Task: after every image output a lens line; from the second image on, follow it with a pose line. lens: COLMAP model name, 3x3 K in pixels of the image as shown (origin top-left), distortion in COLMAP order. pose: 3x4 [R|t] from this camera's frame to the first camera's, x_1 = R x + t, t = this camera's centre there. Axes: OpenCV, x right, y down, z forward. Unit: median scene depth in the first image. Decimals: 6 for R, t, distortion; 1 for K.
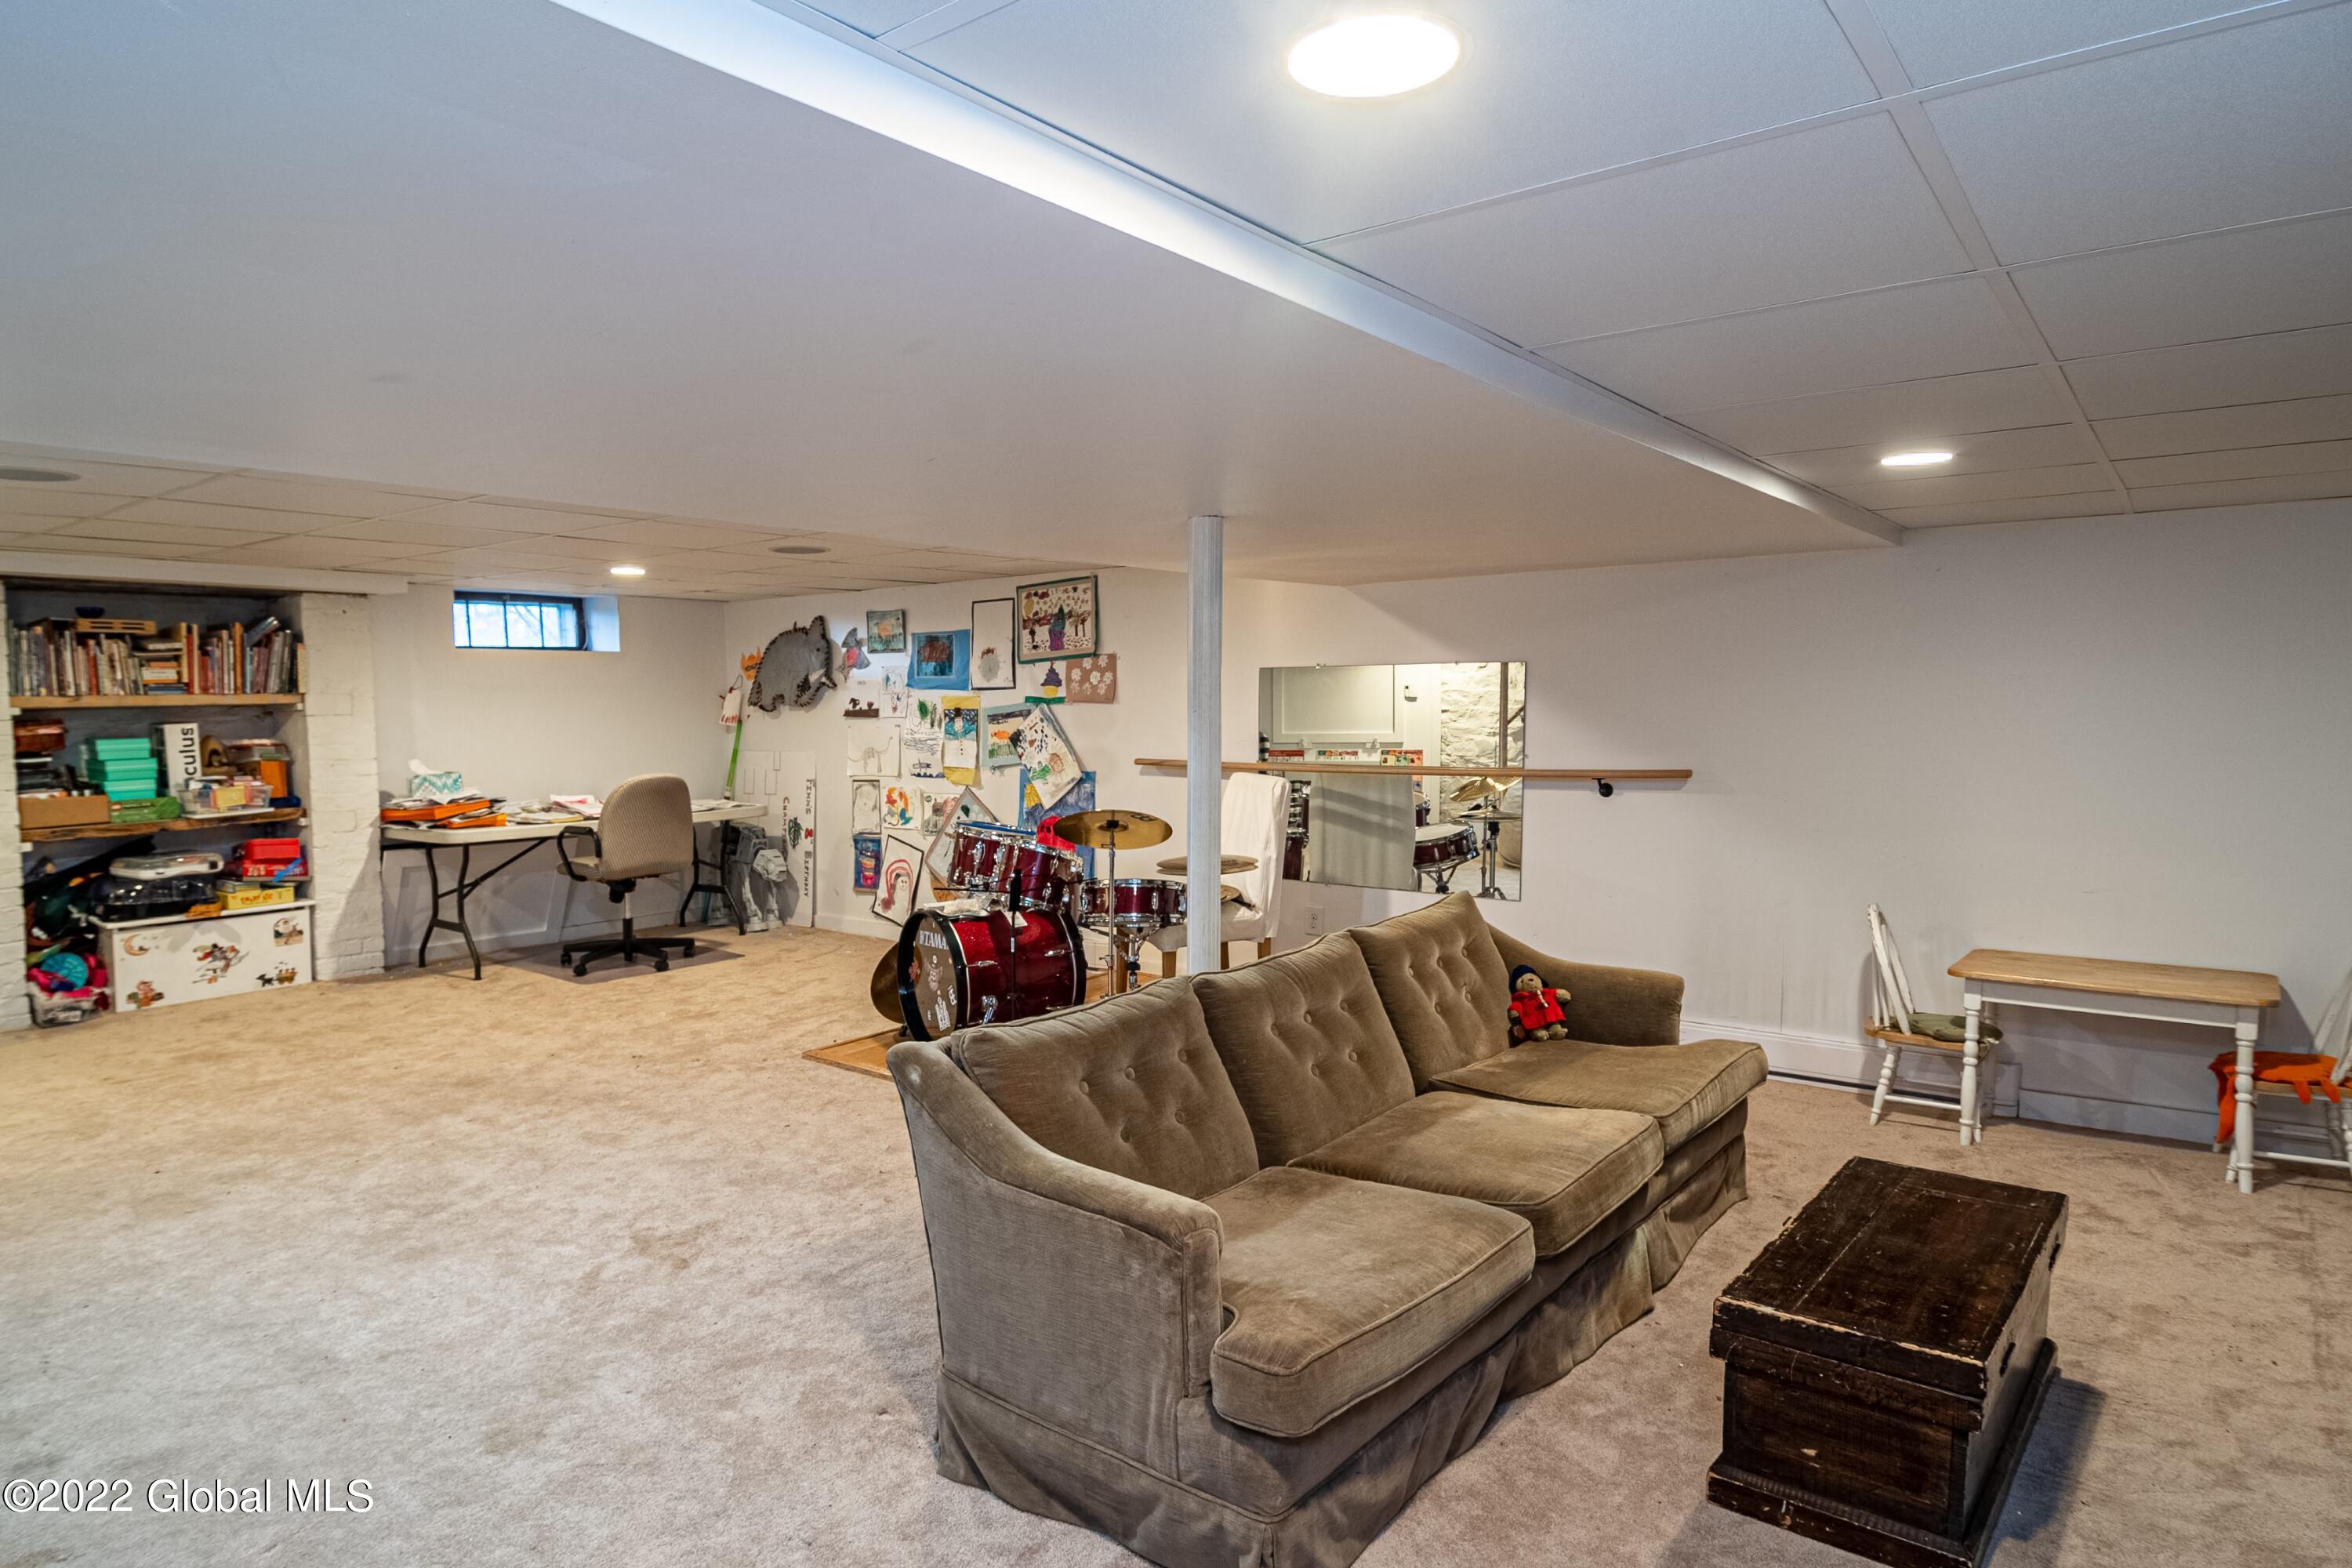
lens RADIAL K [[1372.1, 0, 1171.9], [0, 1372.1, 783.0], [0, 0, 1]] dist [-0.006874, -0.001559]
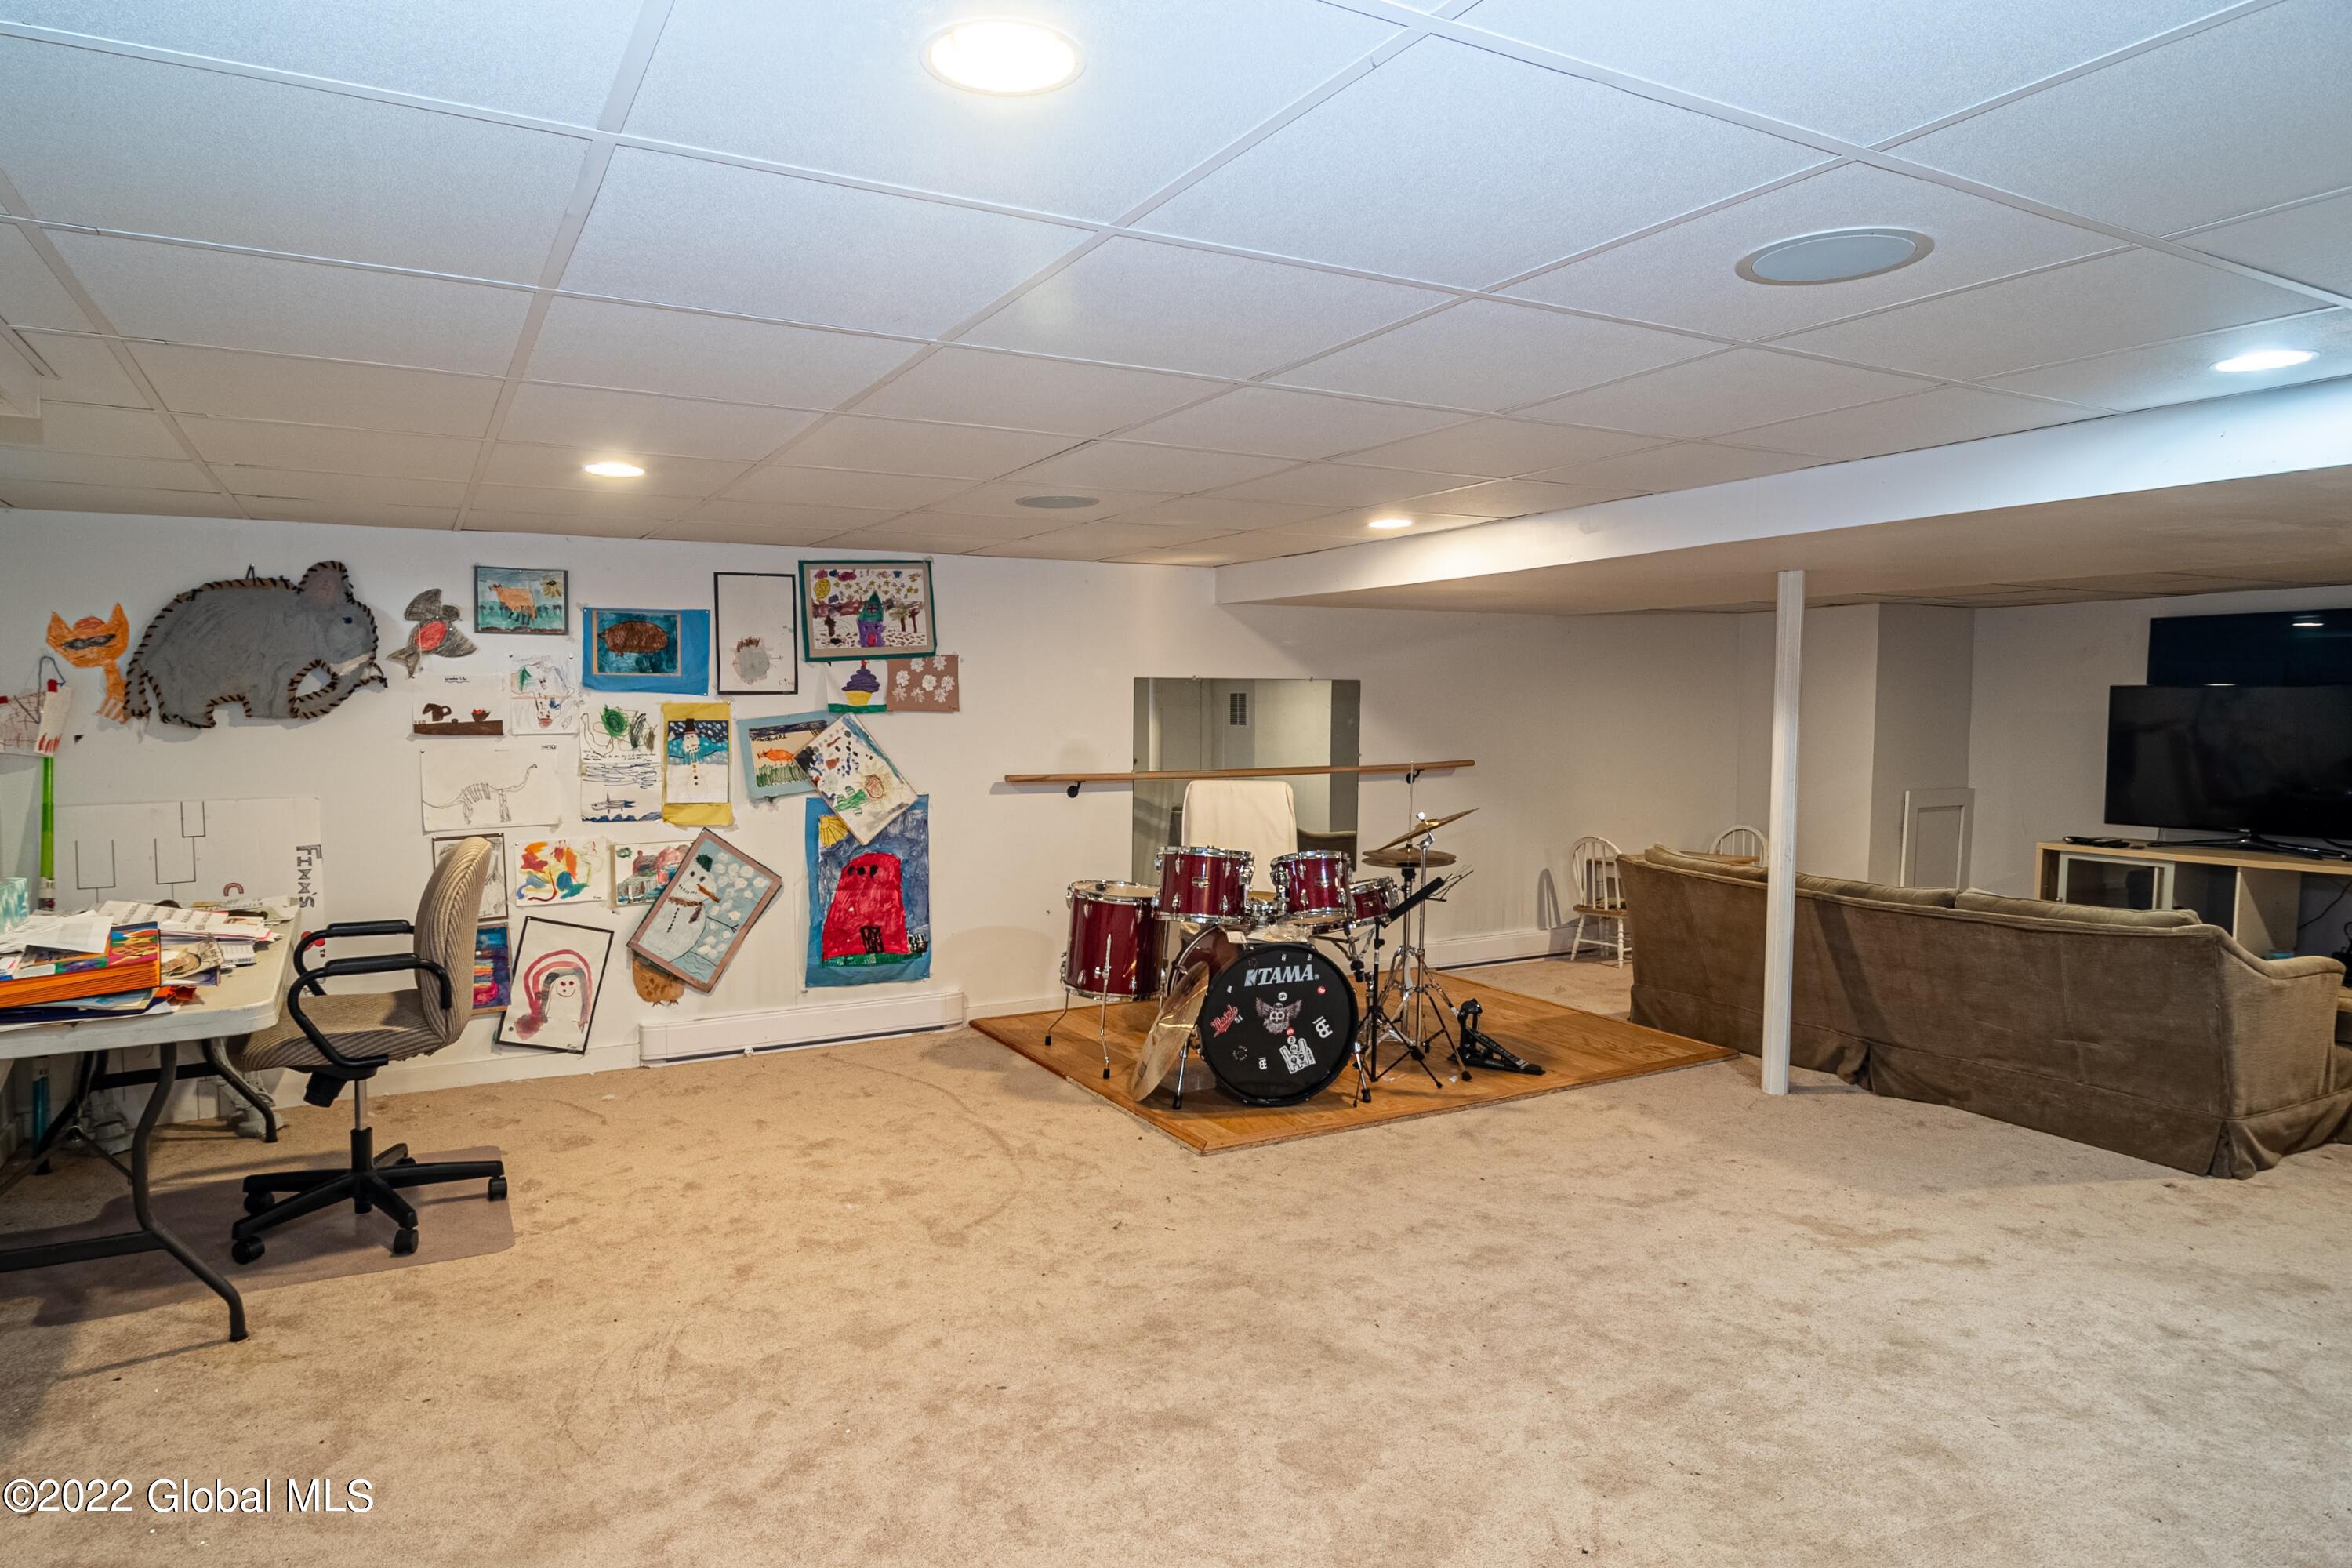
lens RADIAL K [[1372.1, 0, 1112.6], [0, 1372.1, 797.7], [0, 0, 1]] dist [-0.006874, -0.001559]
pose [[0.399506, -0.052602, 0.915220, -0.736529], [0.054753, 0.997939, 0.033456, -0.026565], [-0.915094, 0.036745, 0.401563, 0.527977]]
